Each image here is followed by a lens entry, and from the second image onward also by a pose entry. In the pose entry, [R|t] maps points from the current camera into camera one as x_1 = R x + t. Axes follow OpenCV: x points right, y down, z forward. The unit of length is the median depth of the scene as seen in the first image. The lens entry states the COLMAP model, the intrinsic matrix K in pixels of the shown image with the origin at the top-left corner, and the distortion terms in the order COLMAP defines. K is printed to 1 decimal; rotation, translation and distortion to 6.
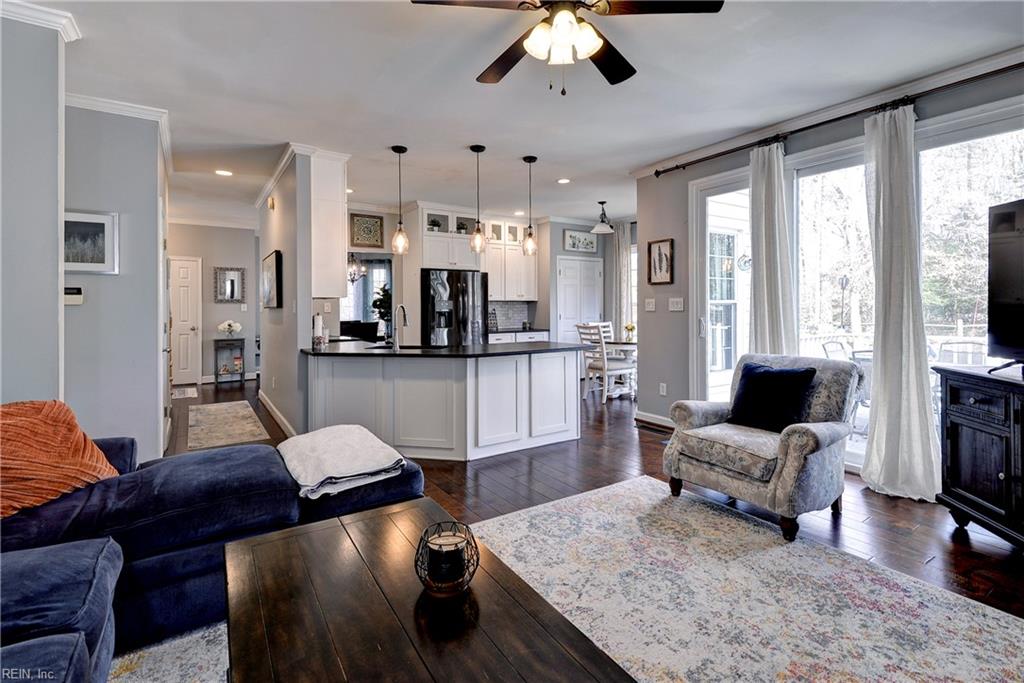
lens RADIAL K [[494.6, 0, 515.4], [0, 494.6, 304.9], [0, 0, 1]] dist [0.002562, -0.001377]
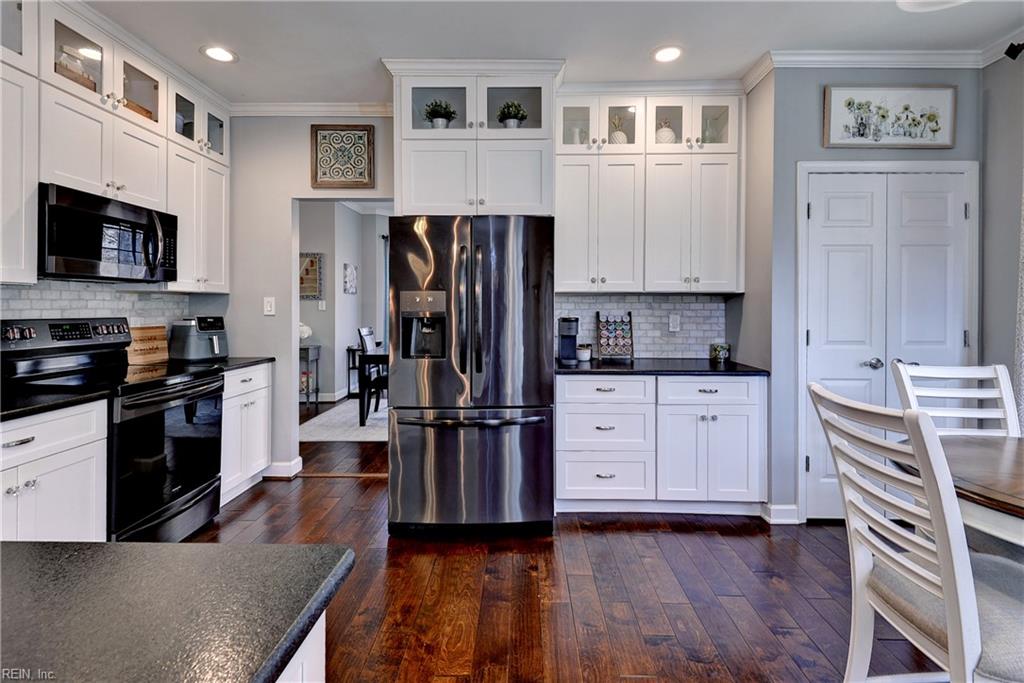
lens RADIAL K [[494.6, 0, 505.5], [0, 494.6, 306.5], [0, 0, 1]] dist [0.002562, -0.001377]
pose [[0.823444, 0.006362, -0.567362, 0.113629], [-0.004468, 0.999979, 0.004729, 0.001694], [0.567380, -0.001359, 0.823455, 0.594199]]
